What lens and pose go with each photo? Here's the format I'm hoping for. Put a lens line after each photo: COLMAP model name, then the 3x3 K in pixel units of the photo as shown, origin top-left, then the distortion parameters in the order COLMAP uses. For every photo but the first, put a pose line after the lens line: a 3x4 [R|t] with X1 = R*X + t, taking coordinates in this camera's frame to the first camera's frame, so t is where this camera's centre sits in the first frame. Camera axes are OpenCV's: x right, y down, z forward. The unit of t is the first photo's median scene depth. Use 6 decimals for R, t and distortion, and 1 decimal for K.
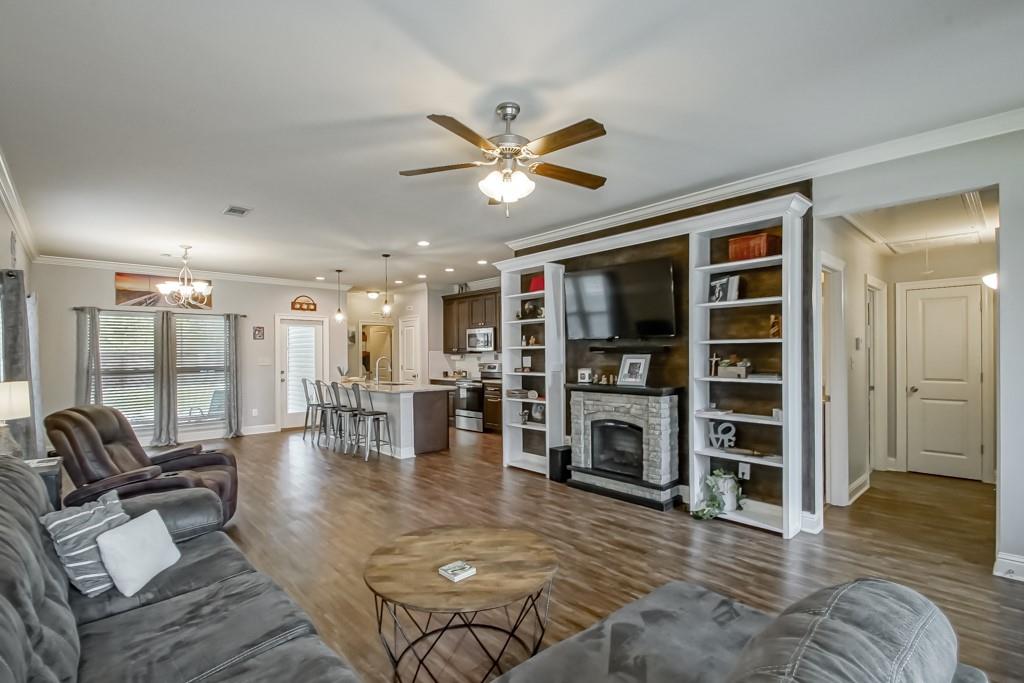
lens RADIAL K [[474.3, 0, 512.5], [0, 474.3, 351.0], [0, 0, 1]] dist [0.000097, -0.000183]
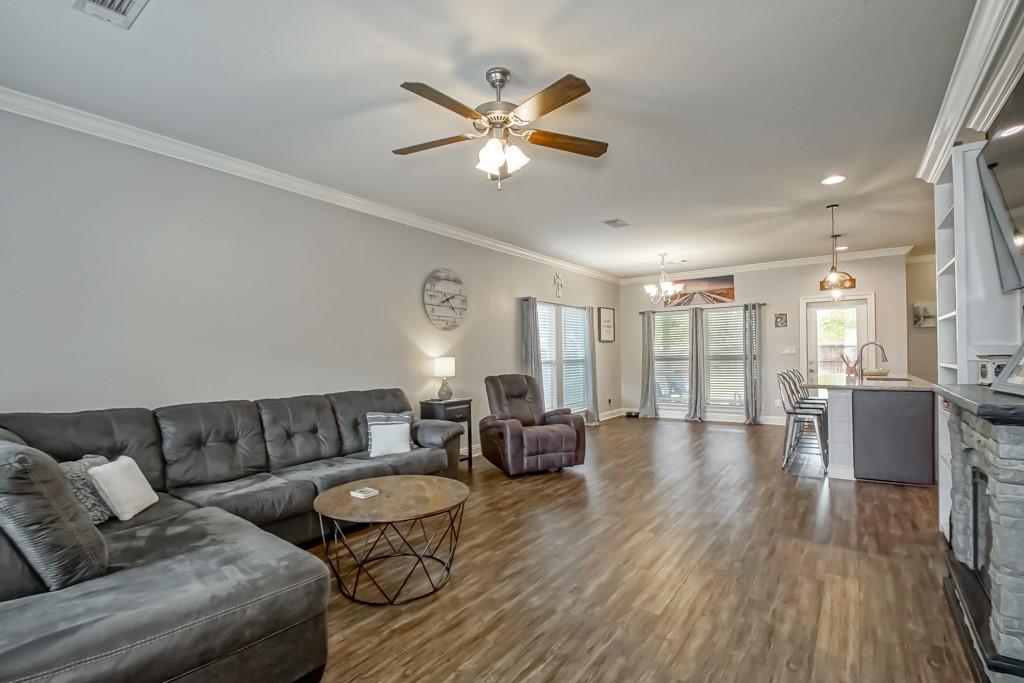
lens RADIAL K [[474.3, 0, 495.0], [0, 474.3, 356.0], [0, 0, 1]] dist [0.000097, -0.000183]
pose [[0.157394, 0.004162, -0.987527, 0.296855], [0.020109, 0.999770, 0.007419, 0.014236], [0.987331, -0.021026, 0.157274, 0.263394]]
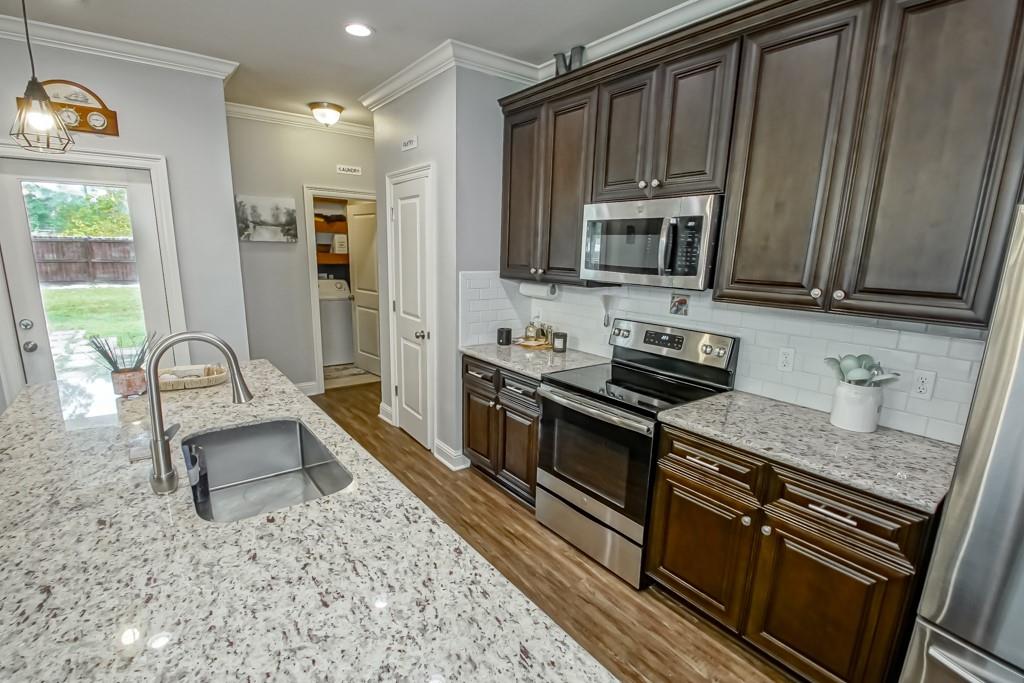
lens RADIAL K [[474.3, 0, 502.3], [0, 474.3, 348.8], [0, 0, 1]] dist [0.000097, -0.000183]
pose [[0.991203, 0.057950, -0.118989, -0.106642], [-0.031605, 0.976676, 0.212381, -0.019183], [0.128521, -0.206752, 0.969915, 0.697116]]
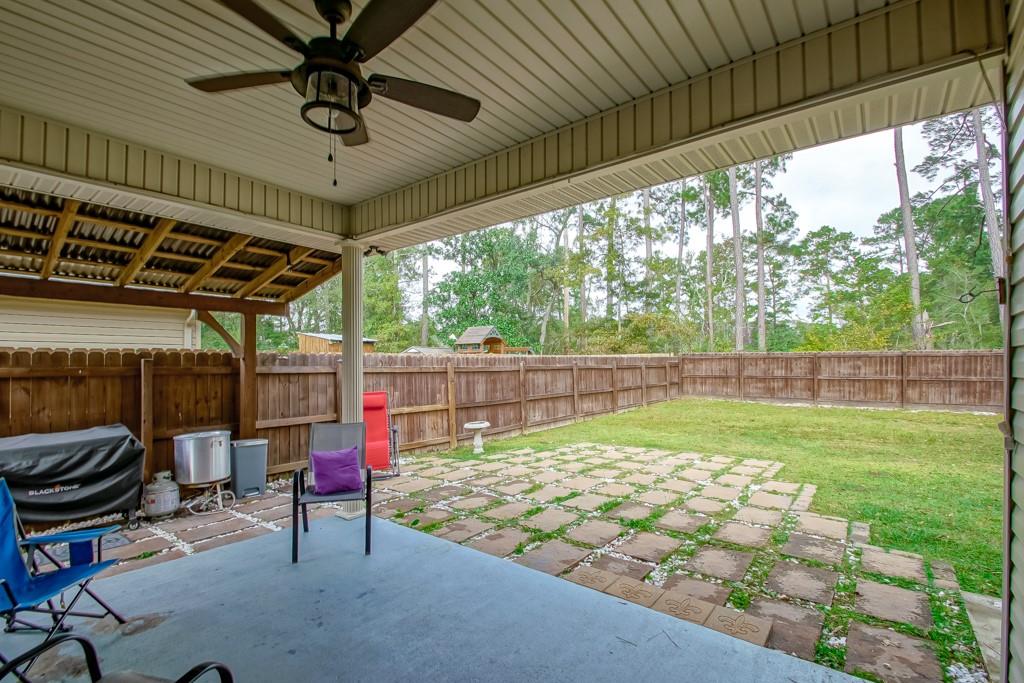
lens RADIAL K [[474.3, 0, 512.0], [0, 474.3, 346.2], [0, 0, 1]] dist [0.000097, -0.000183]
pose [[0.141812, -0.029598, -0.989451, -0.167982], [0.008907, 0.999551, -0.028623, -0.012355], [0.989854, -0.004754, 0.142011, 0.764710]]
